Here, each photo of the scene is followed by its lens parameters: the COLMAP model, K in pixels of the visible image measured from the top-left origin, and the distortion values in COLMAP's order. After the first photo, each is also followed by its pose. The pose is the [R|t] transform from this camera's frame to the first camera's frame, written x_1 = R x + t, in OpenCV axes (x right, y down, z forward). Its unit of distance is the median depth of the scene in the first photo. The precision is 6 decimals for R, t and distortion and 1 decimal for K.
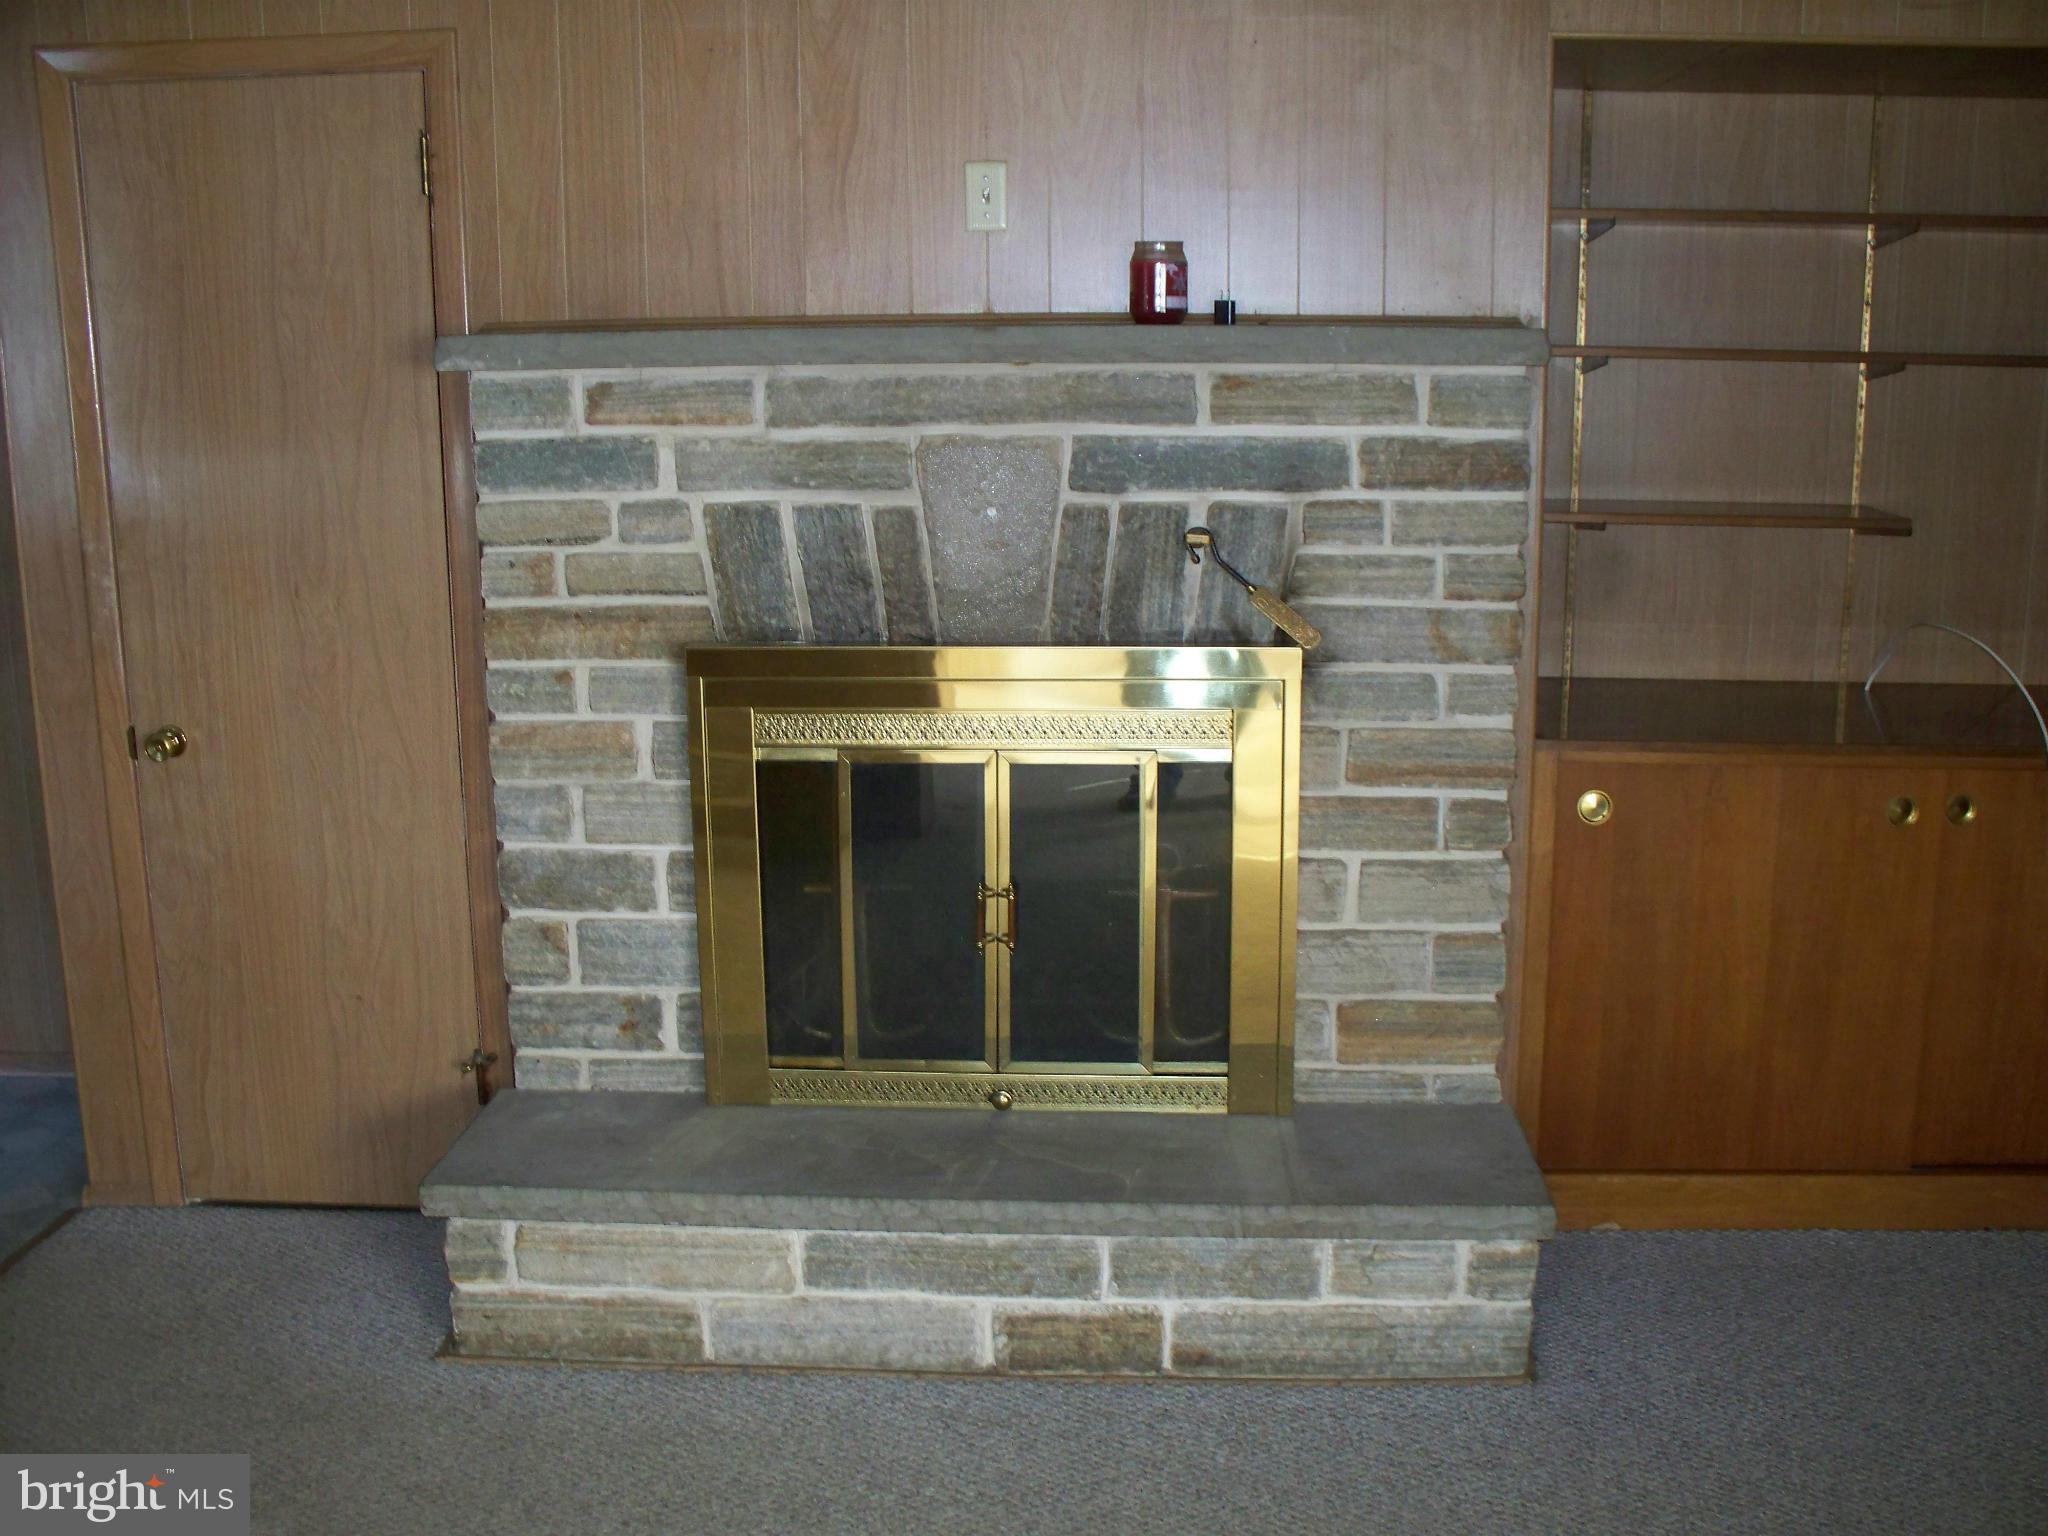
lens RADIAL K [[2105.4, 0, 1076.2], [0, 2105.4, 825.8], [0, 0, 1]] dist [-0.208383, 0.206342]
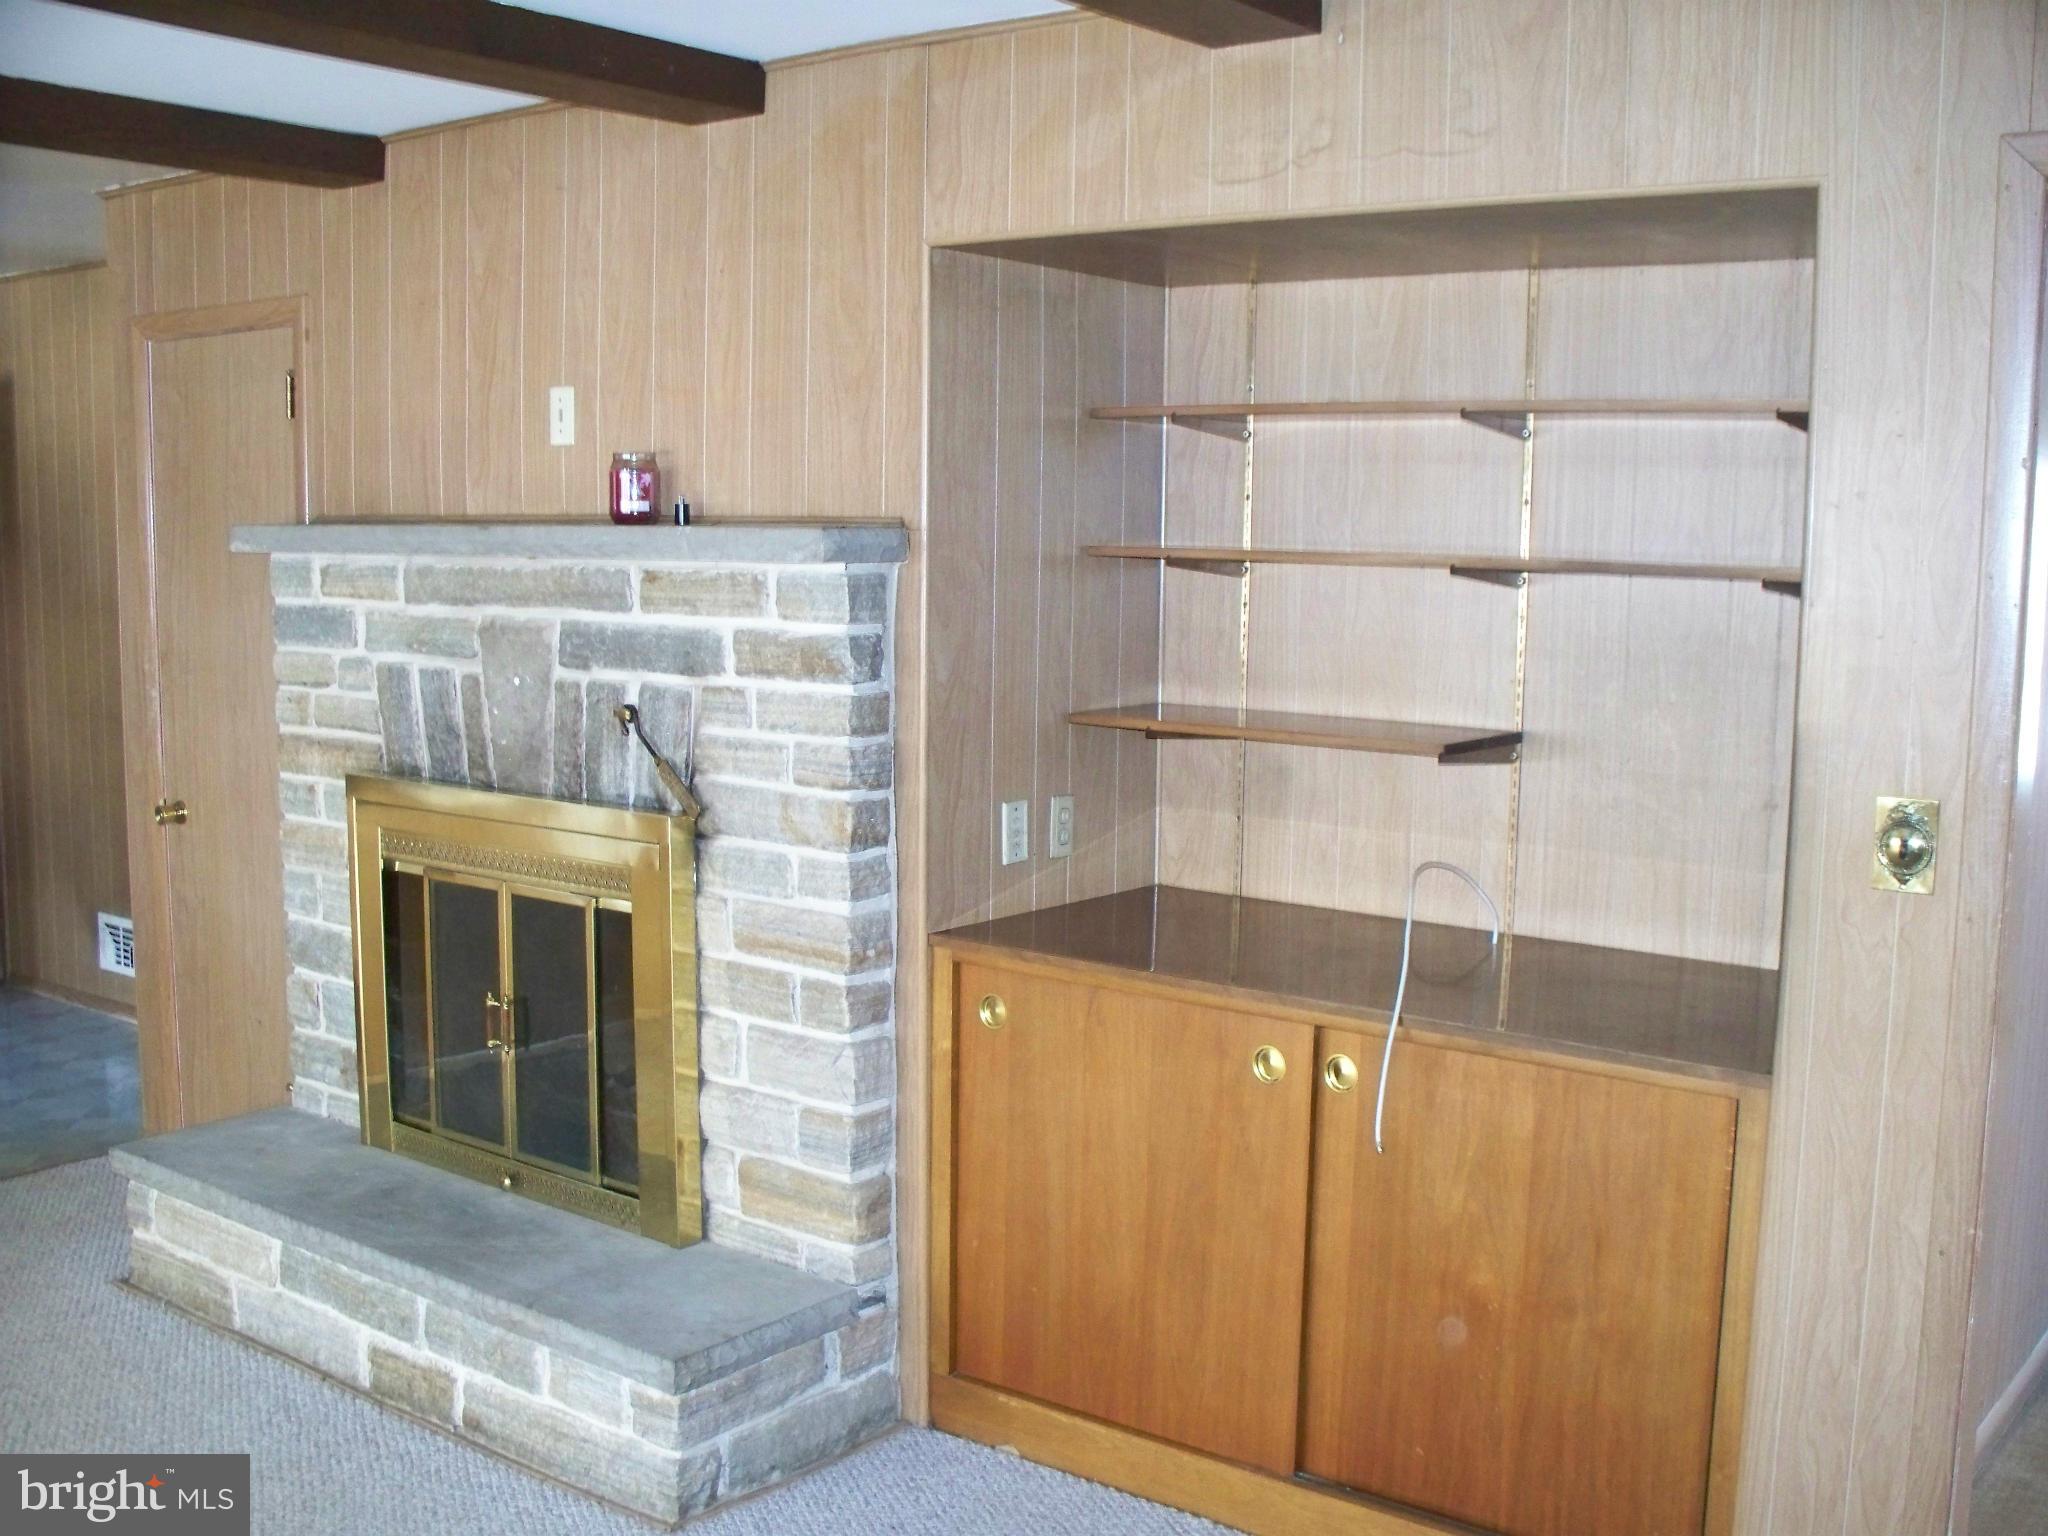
lens RADIAL K [[2105.4, 0, 1076.2], [0, 2105.4, 825.8], [0, 0, 1]] dist [-0.208383, 0.206342]
pose [[0.833643, 0.093757, -0.544287, 0.874102], [-0.143013, 0.988519, -0.048762, -0.056858], [0.533466, 0.118490, 0.837481, 0.194547]]
